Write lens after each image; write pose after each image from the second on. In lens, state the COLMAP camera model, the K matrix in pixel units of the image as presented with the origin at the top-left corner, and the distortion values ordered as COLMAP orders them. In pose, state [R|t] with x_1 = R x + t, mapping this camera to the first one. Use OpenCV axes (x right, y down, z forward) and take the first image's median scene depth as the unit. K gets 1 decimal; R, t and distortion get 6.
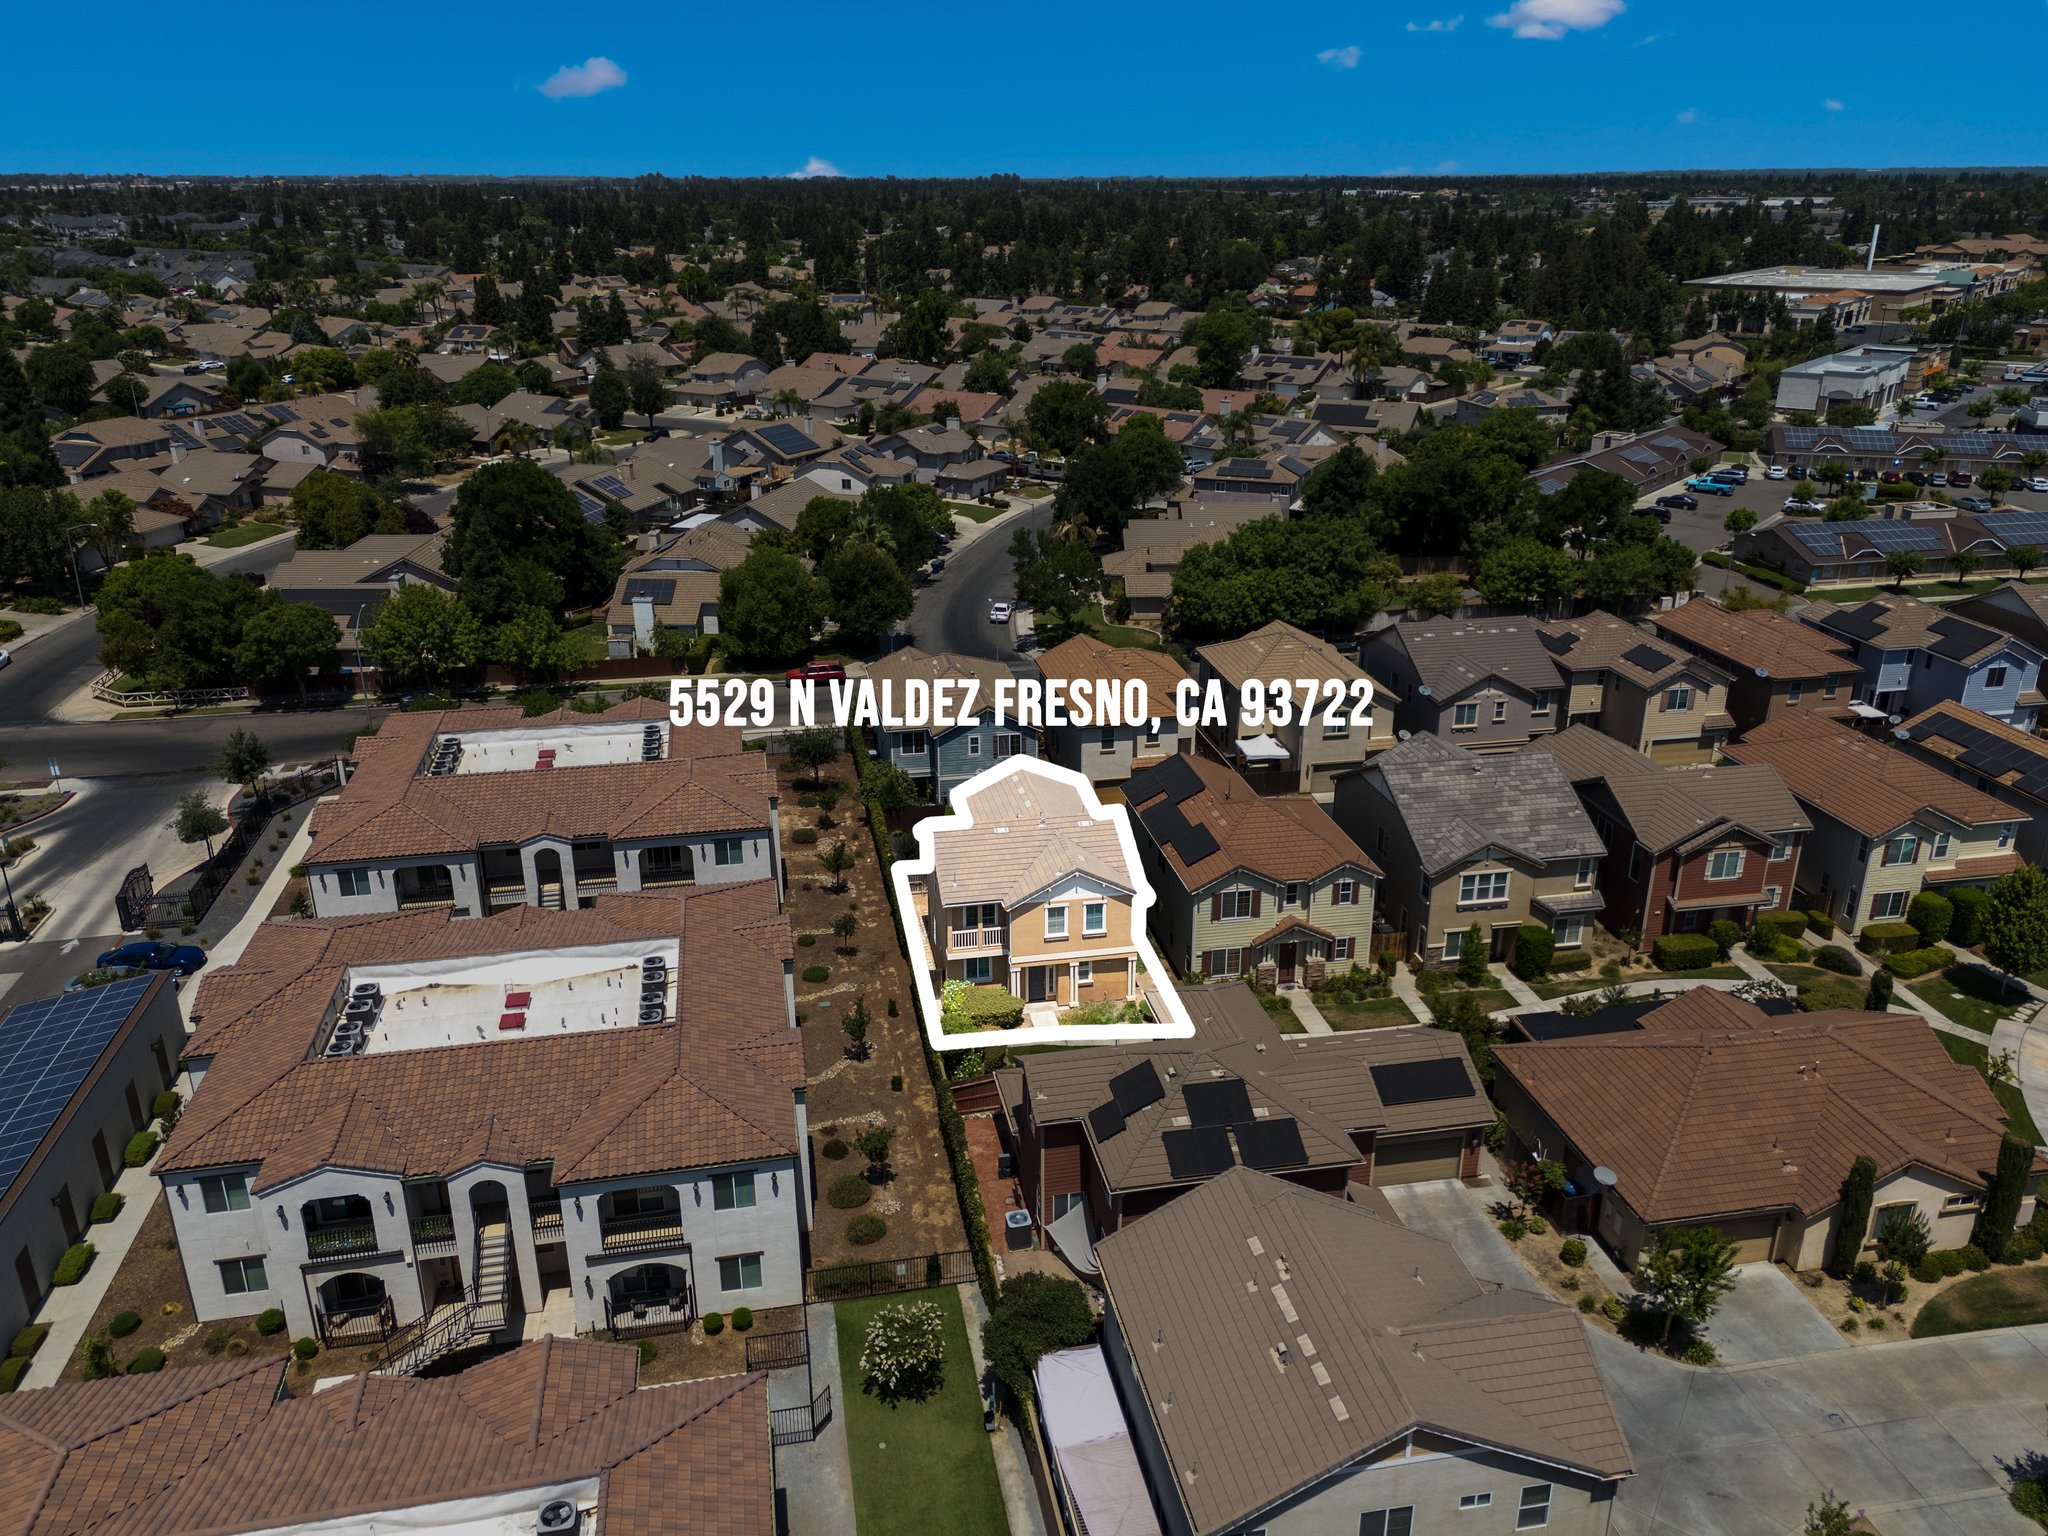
lens RADIAL K [[1538.8, 0, 1013.4], [0, 1538.8, 761.0], [0, 0, 1]] dist [0.058273, -0.049627]
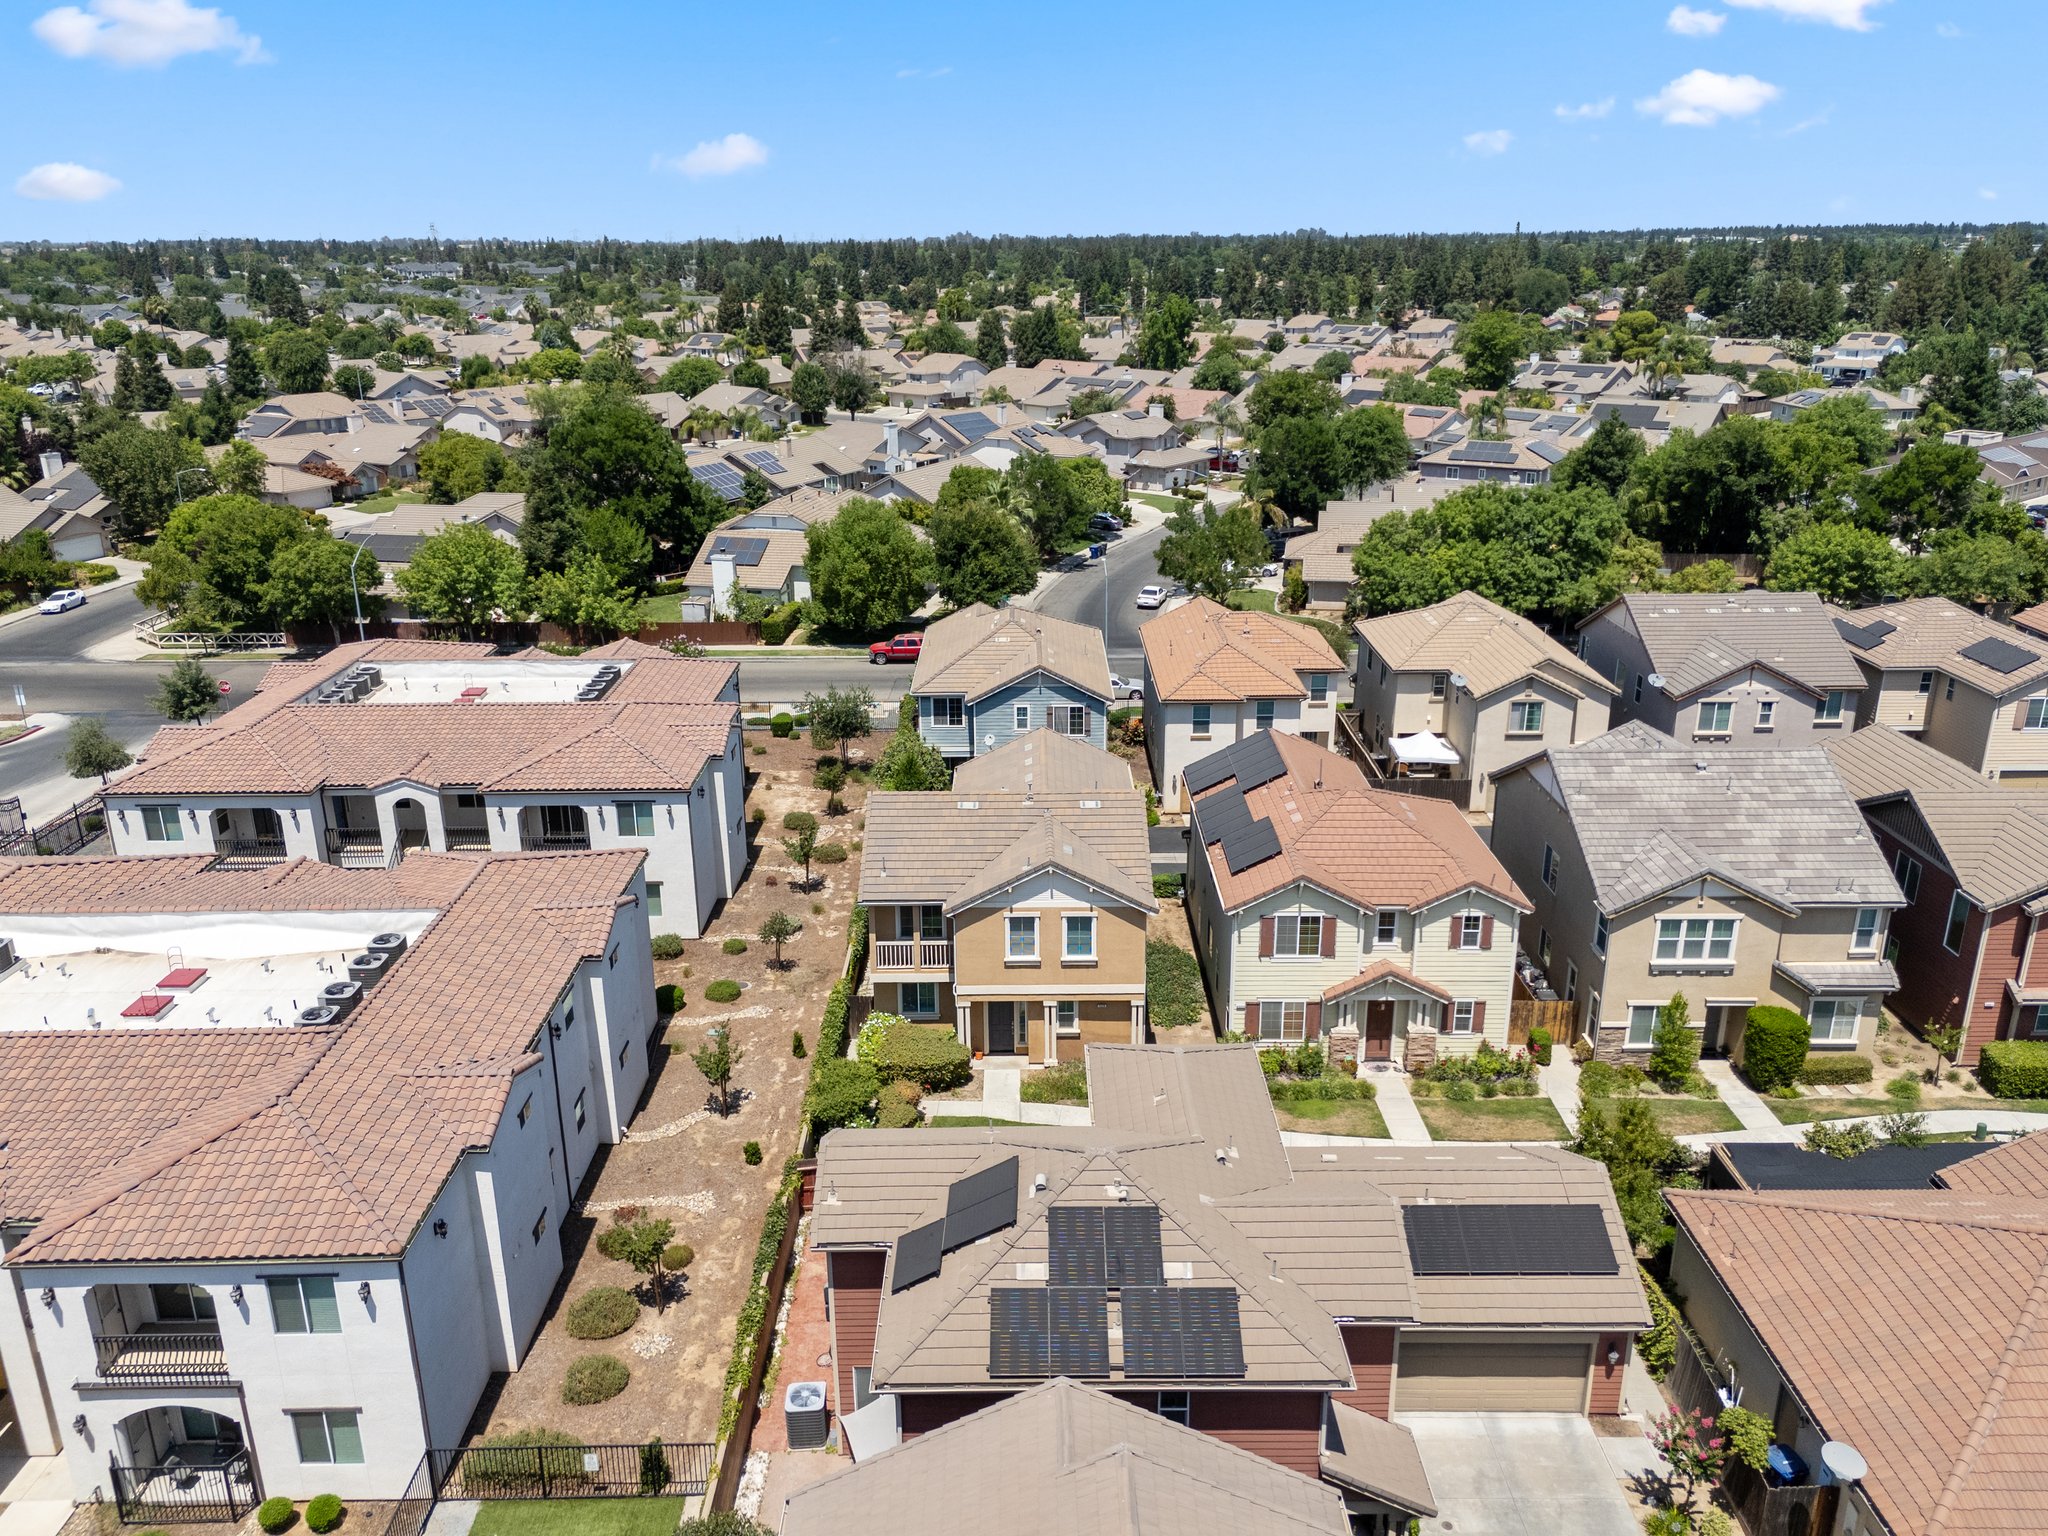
lens RADIAL K [[1538.8, 0, 1021.3], [0, 1538.8, 768.0], [0, 0, 1]] dist [0.058273, -0.049627]
pose [[0.982484, 0.057022, -0.177407, 0.131366], [-0.063384, 0.997526, -0.030399, 0.044981], [0.175234, 0.041111, 0.983668, 0.292721]]
